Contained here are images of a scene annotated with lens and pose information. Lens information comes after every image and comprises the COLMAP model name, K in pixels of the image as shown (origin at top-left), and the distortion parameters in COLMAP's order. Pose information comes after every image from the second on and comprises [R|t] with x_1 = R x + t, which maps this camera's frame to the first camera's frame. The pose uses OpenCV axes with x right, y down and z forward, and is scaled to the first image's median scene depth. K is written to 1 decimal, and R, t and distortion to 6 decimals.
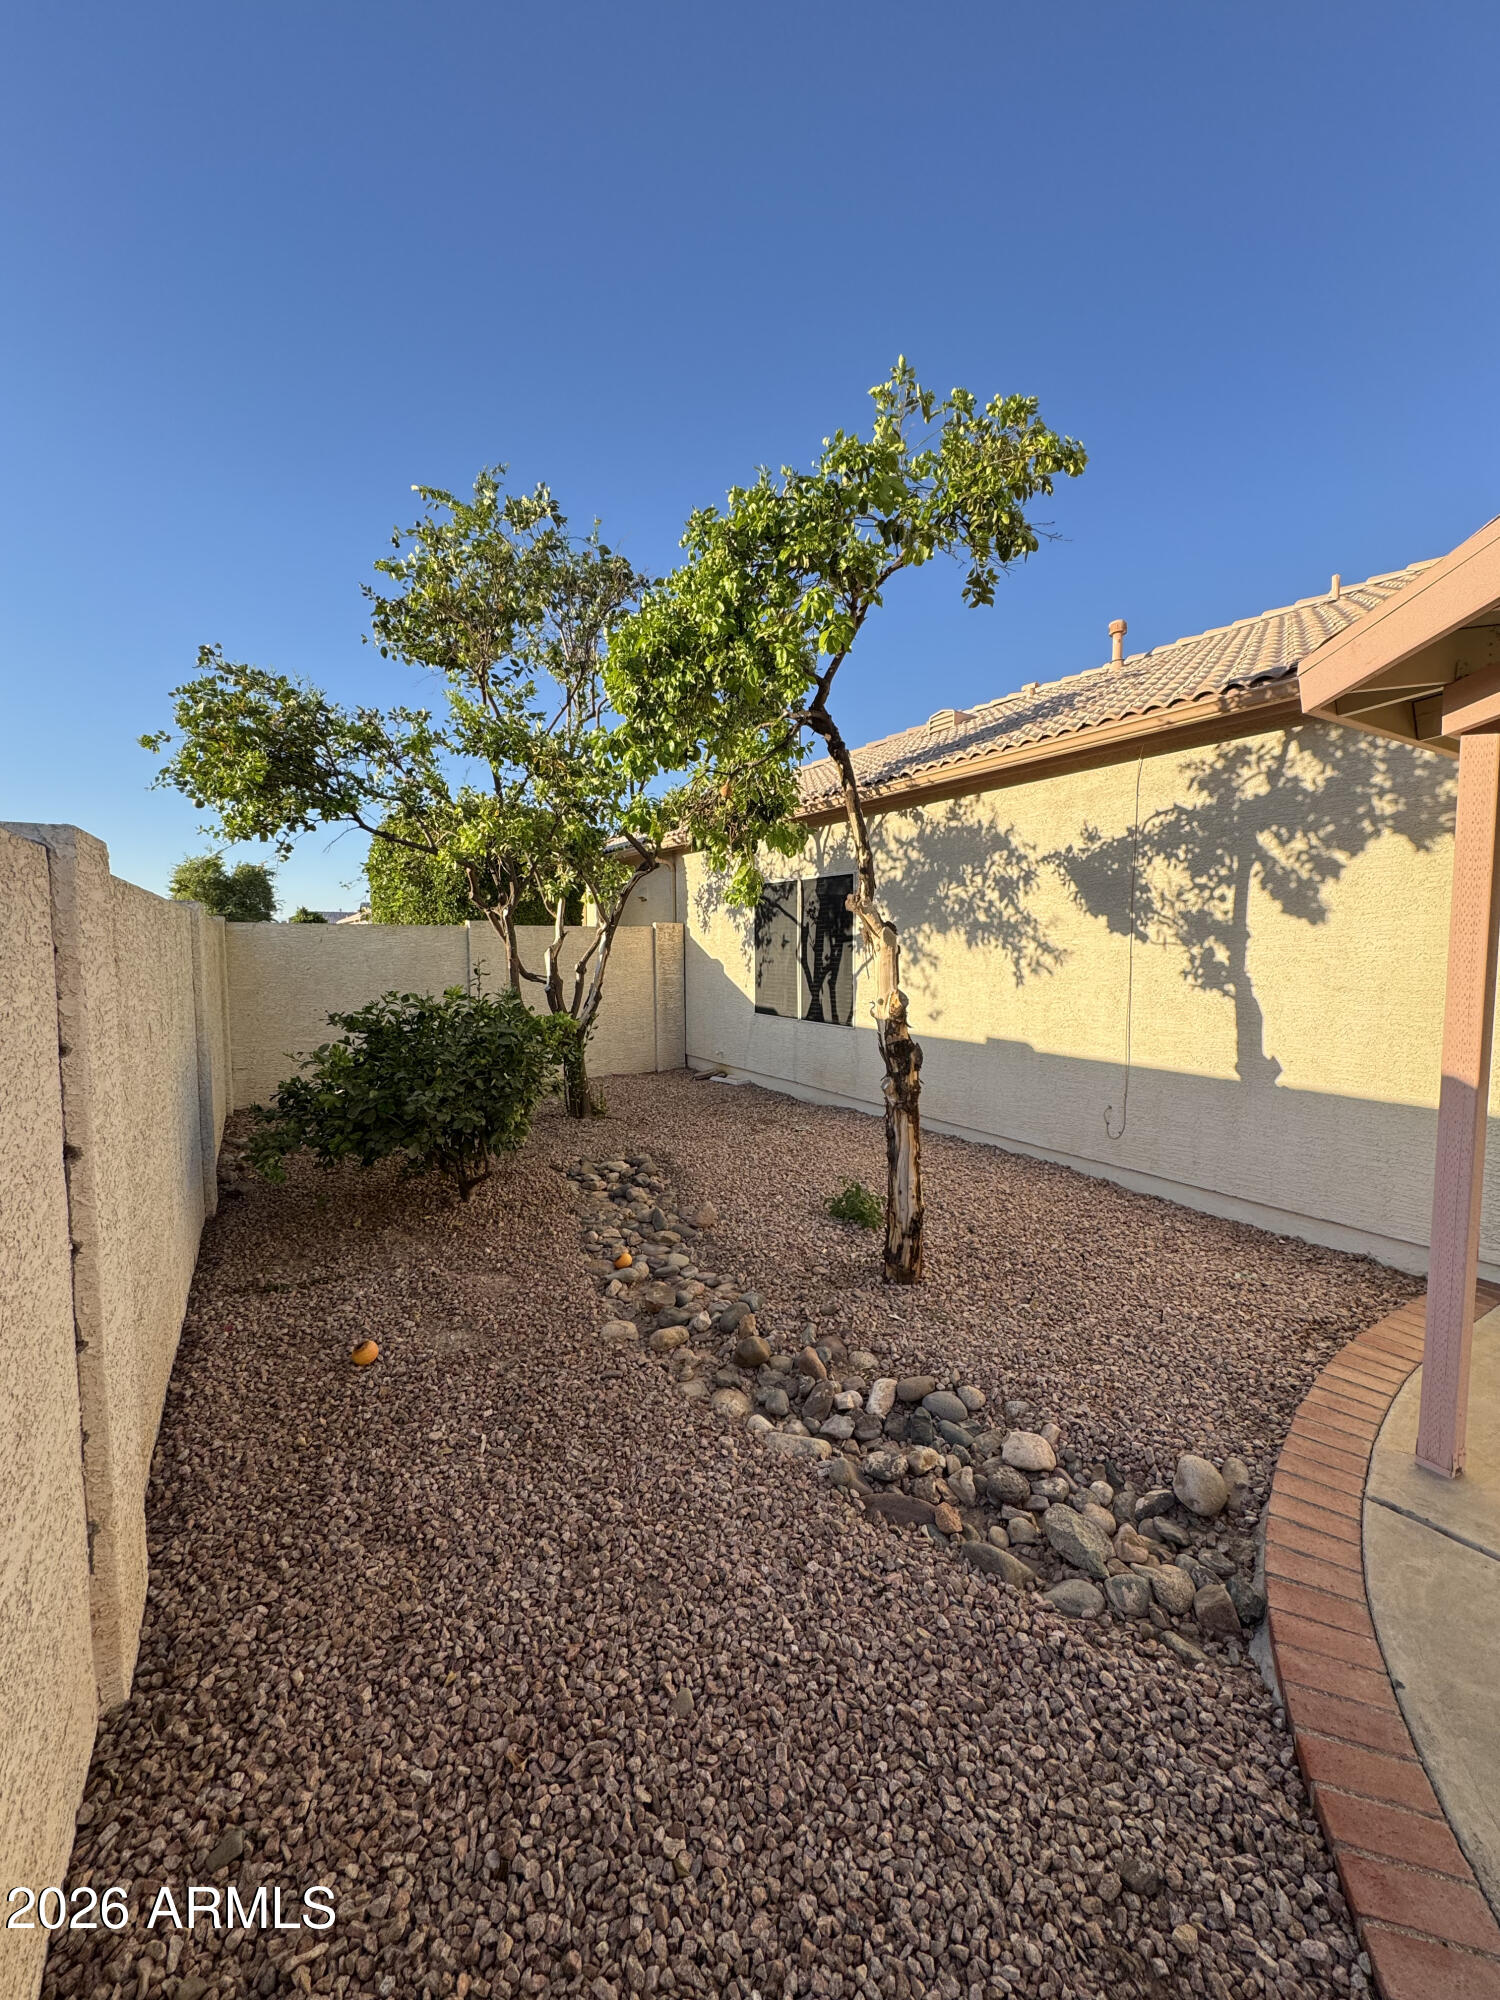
lens RADIAL K [[801.5, 0, 748.2], [0, 801.5, 1002.0], [0, 0, 1]] dist [-0.002760, 0.000300]
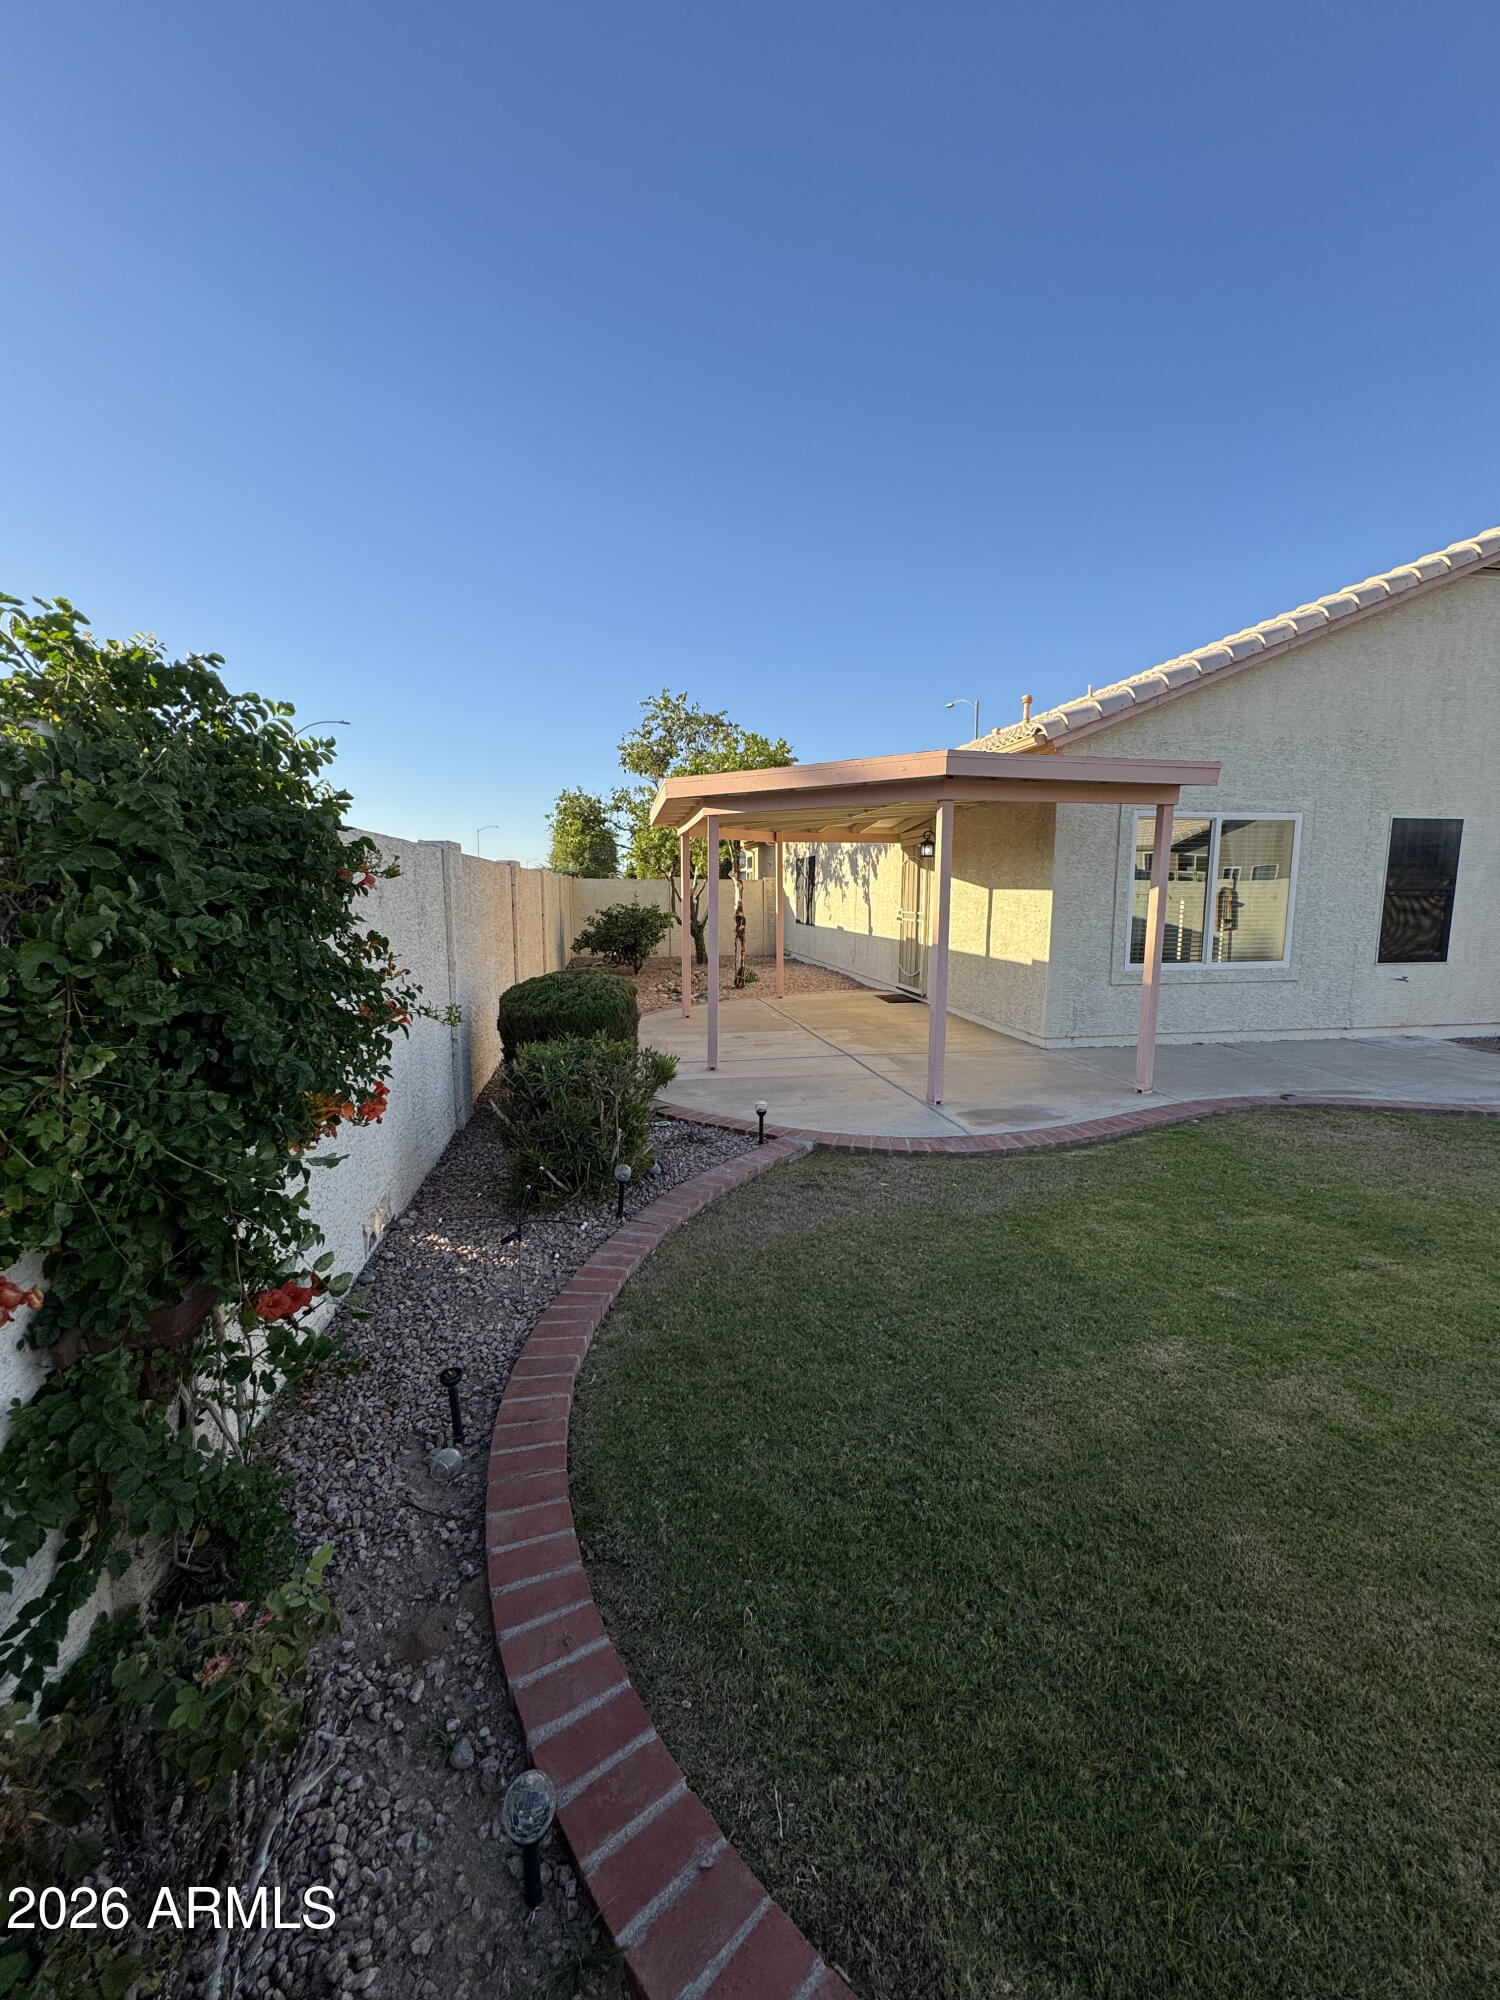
lens RADIAL K [[801.5, 0, 749.4], [0, 801.5, 998.5], [0, 0, 1]] dist [-0.002760, 0.000300]
pose [[0.930755, 0.048400, -0.362426, 2.289105], [-0.026730, 0.997555, 0.064574, 0.274034], [0.364665, -0.050415, 0.929773, -3.301812]]
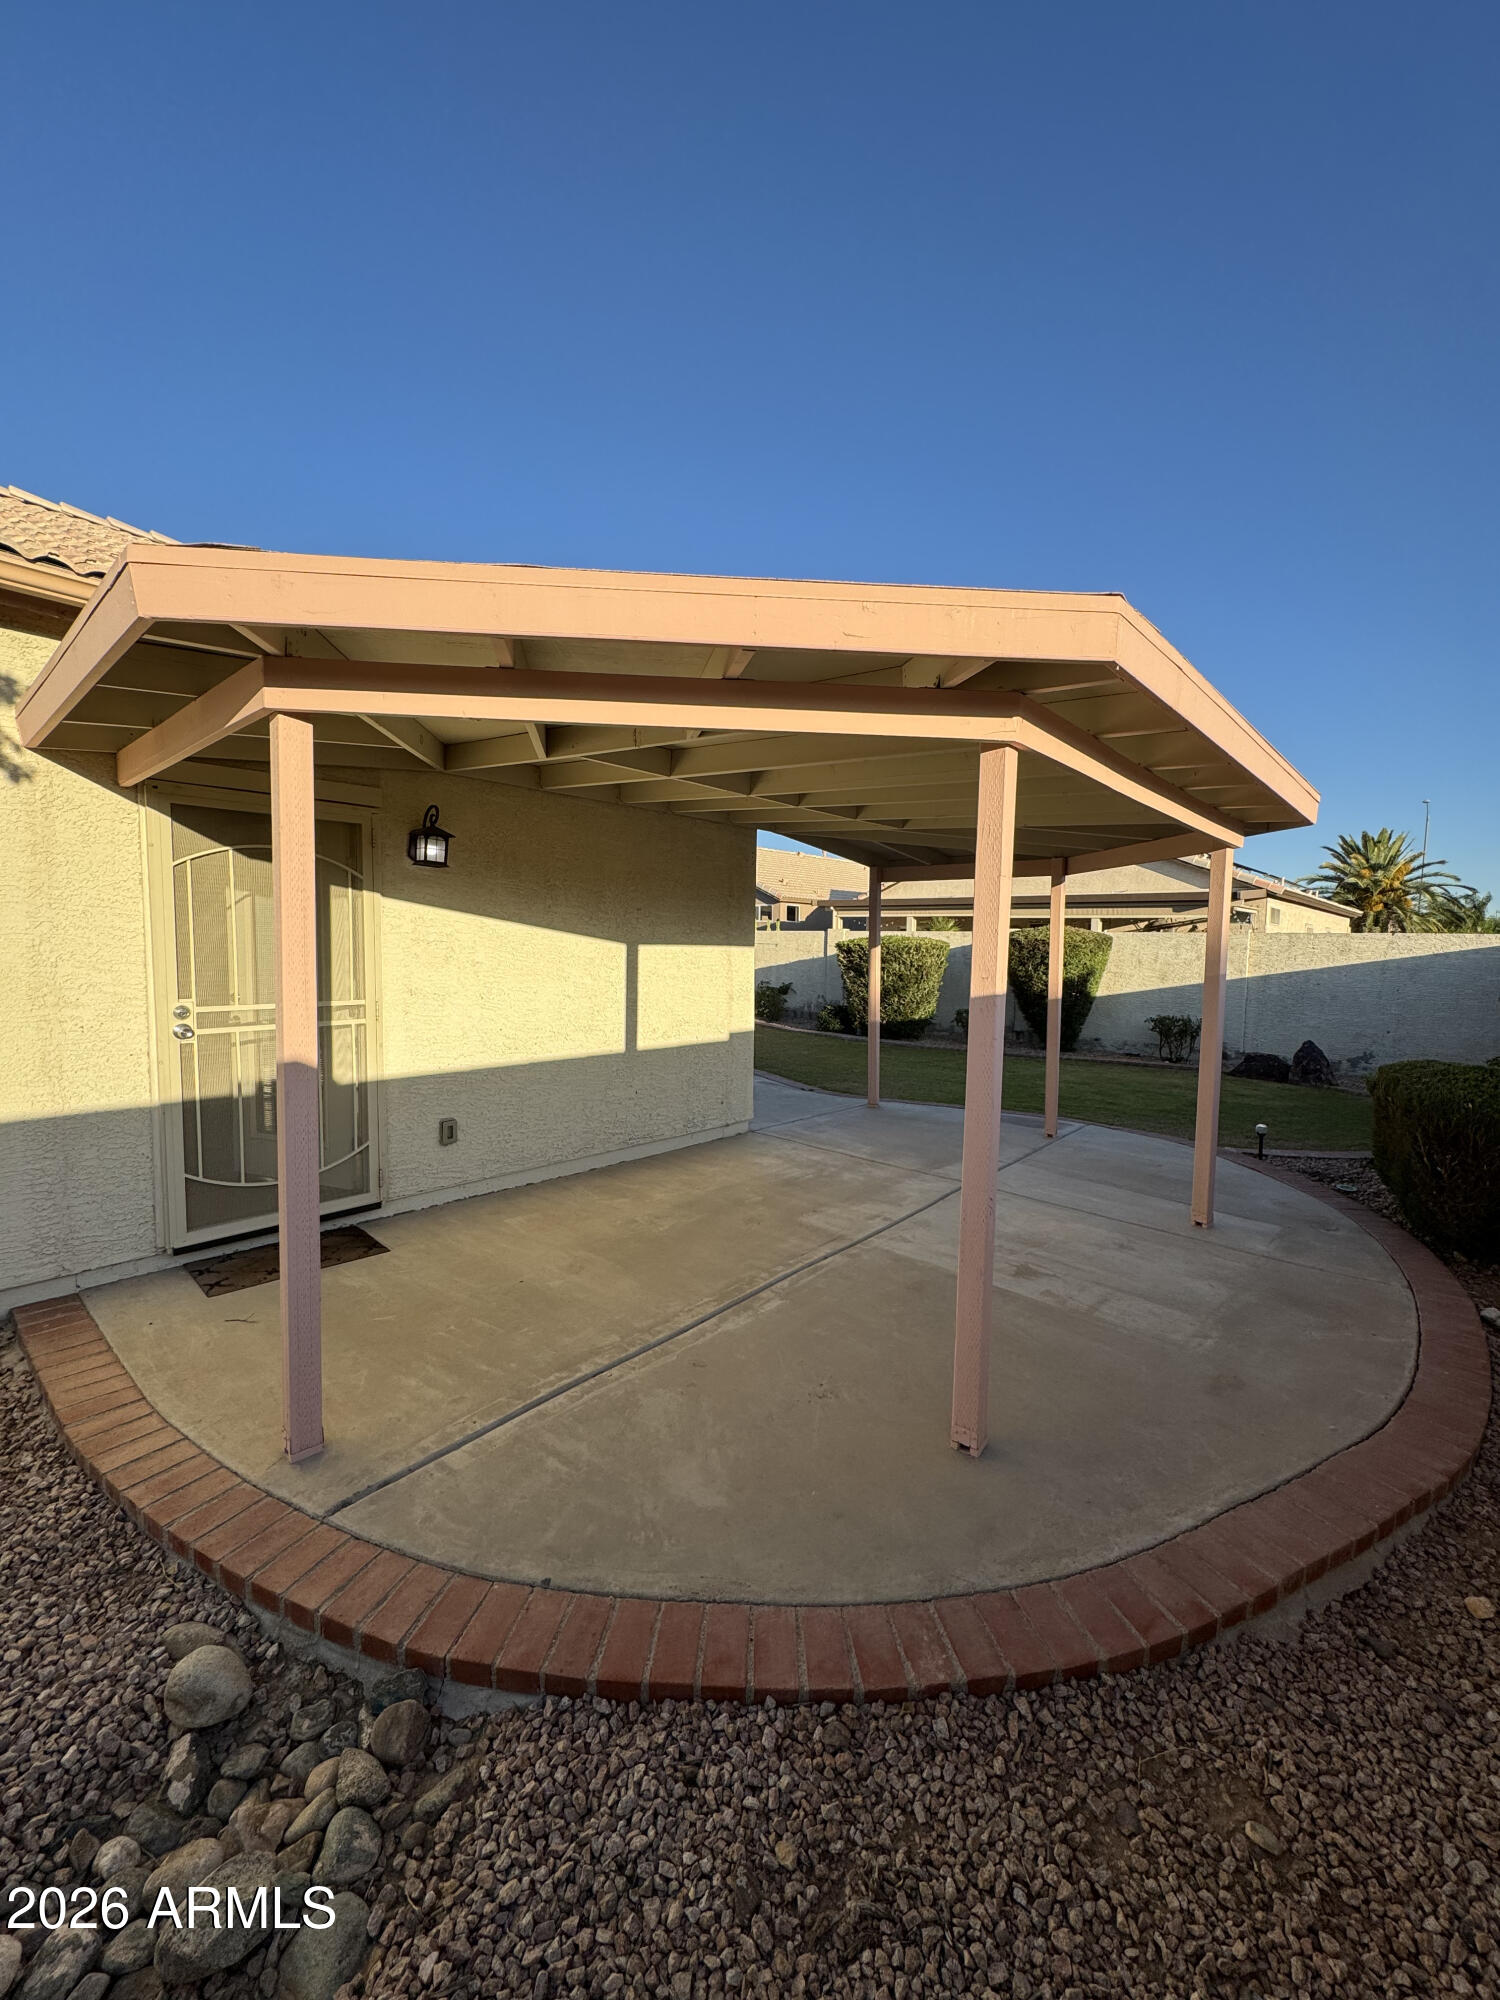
lens RADIAL K [[801.5, 0, 742.3], [0, 801.5, 999.2], [0, 0, 1]] dist [-0.002760, 0.000300]
pose [[-0.282740, -0.075662, 0.956208, -0.188983], [0.057534, 0.993751, 0.095645, -0.042907], [-0.957470, 0.082057, -0.276620, 0.623623]]
